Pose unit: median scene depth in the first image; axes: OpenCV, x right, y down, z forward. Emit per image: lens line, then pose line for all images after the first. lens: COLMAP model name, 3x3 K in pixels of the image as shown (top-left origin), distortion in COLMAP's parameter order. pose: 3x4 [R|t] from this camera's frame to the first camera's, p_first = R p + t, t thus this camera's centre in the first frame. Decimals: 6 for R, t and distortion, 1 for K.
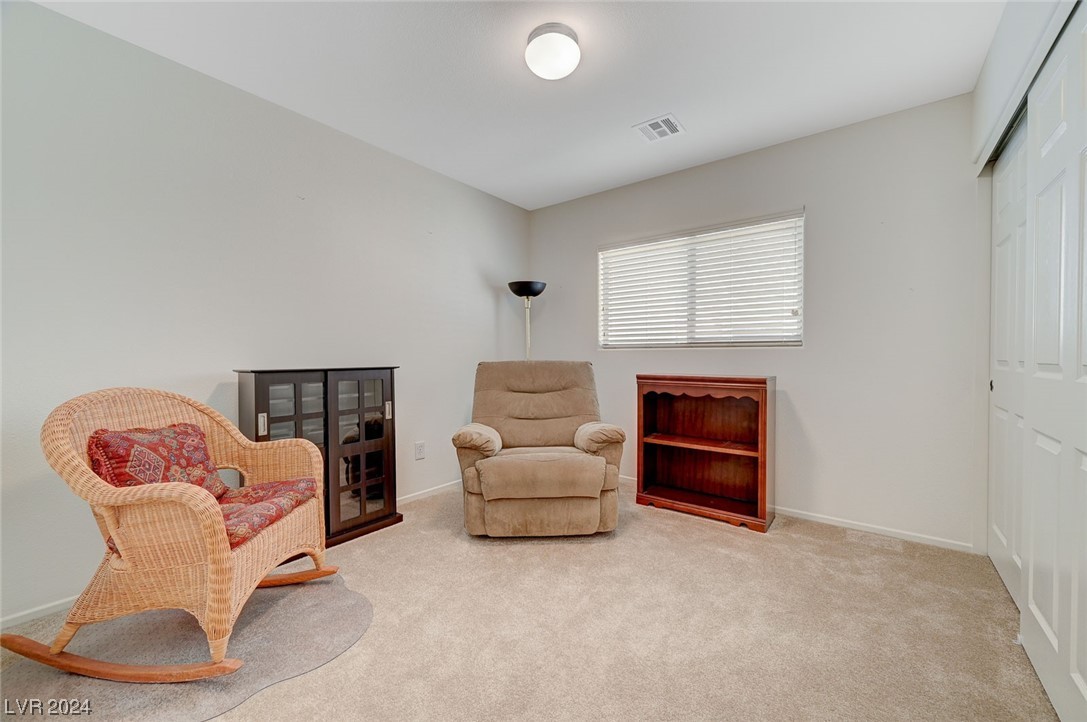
lens RADIAL K [[428.3, 0, 543.5], [0, 428.3, 361.0], [0, 0, 1]] dist [-0.000323, 0.000087]
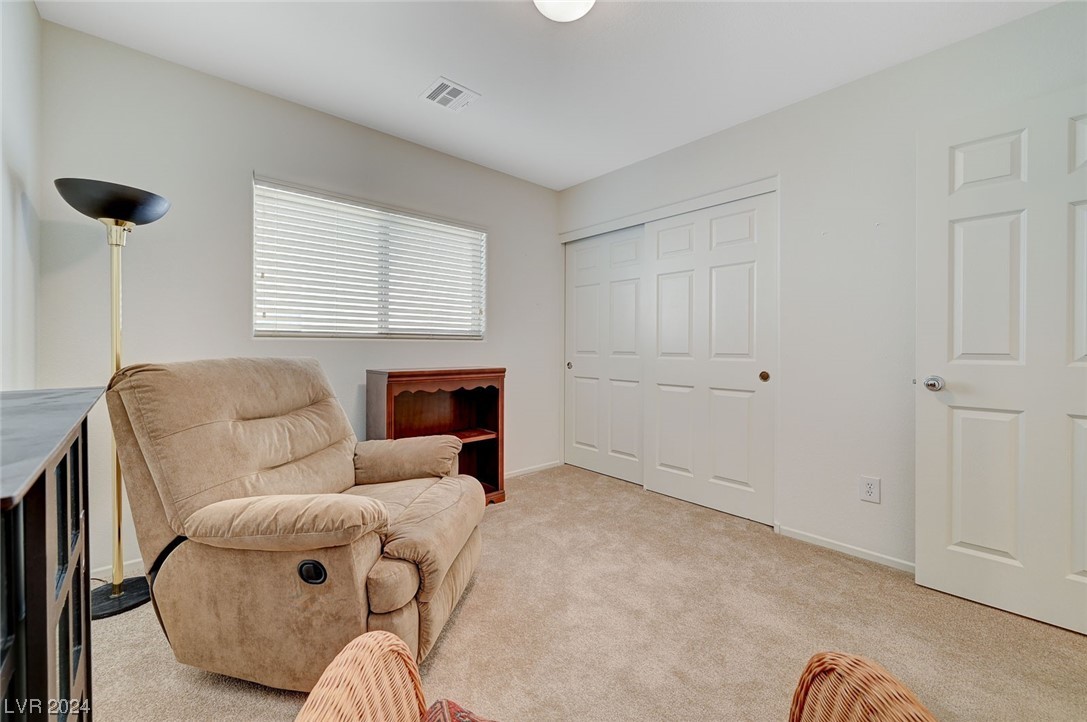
lens RADIAL K [[429.6, 0, 543.8], [0, 429.6, 354.5], [0, 0, 1]] dist [-0.000419, 0.000255]
pose [[0.187674, -0.013440, 0.982139, -0.521534], [0.012061, 0.999863, 0.011378, -0.006193], [-0.982157, 0.009710, 0.187811, 0.586019]]
